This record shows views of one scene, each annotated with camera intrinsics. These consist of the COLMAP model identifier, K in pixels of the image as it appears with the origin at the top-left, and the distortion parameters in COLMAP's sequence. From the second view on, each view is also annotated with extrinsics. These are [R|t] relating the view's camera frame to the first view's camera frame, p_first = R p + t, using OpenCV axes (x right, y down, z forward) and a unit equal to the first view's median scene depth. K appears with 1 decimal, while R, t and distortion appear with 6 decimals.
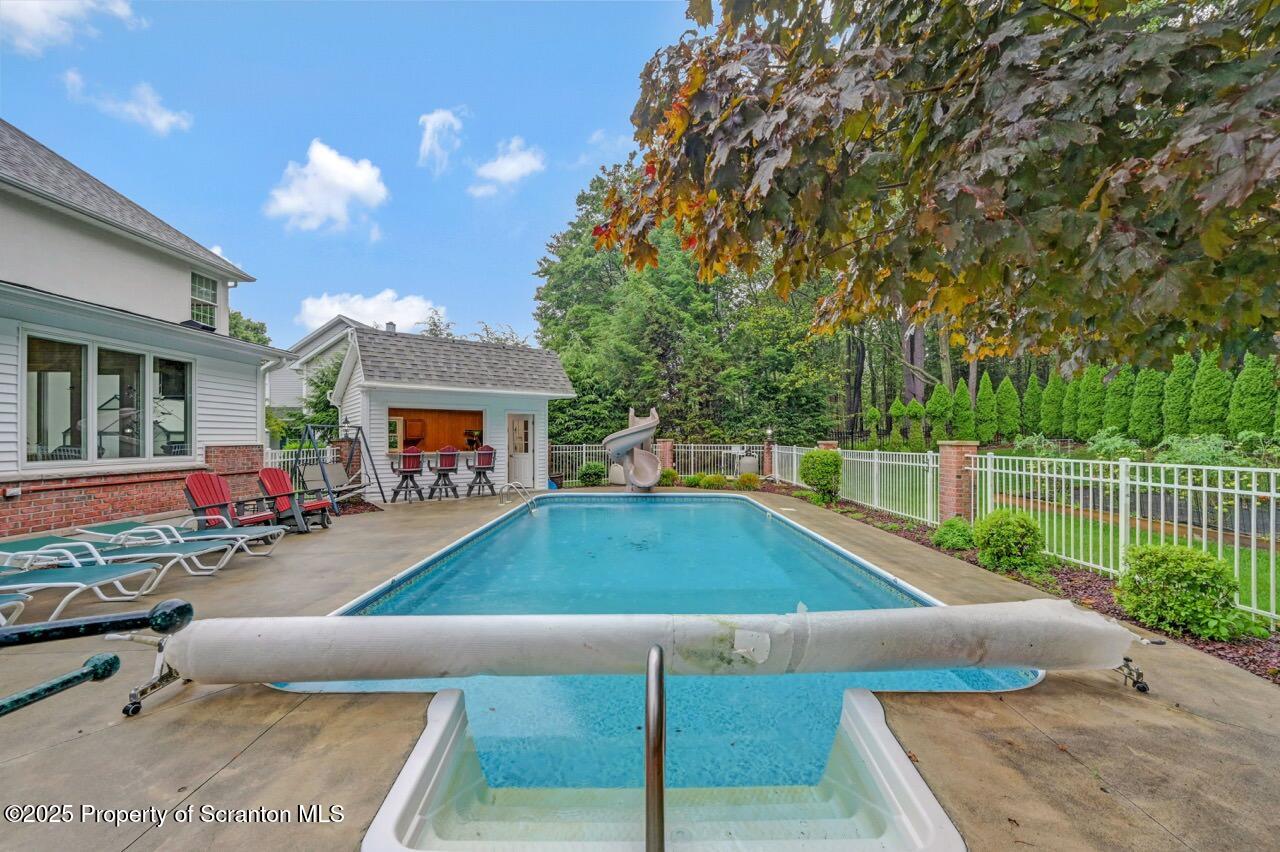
lens RADIAL K [[523.1, 0, 640.0], [0, 523.1, 426.0], [0, 0, 1]] dist [-0.000522, 0.000078]
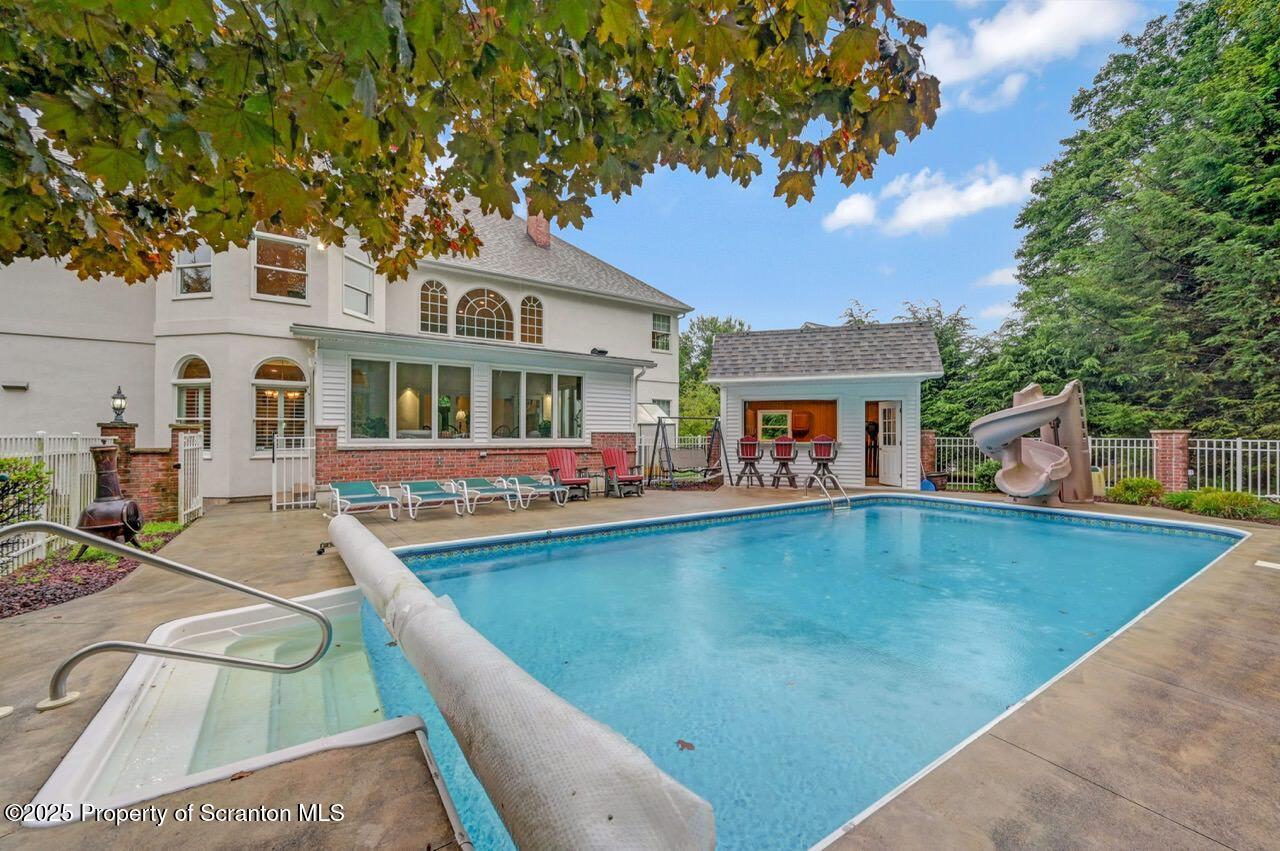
lens RADIAL K [[515.6, 0, 639.1], [0, 515.6, 420.3], [0, 0, 1]] dist [0.000566, 0.000281]
pose [[0.548164, -0.022466, -0.836069, 0.314112], [0.014479, 0.999744, -0.017371, 0.022062], [0.836245, -0.002583, 0.548349, 0.220737]]
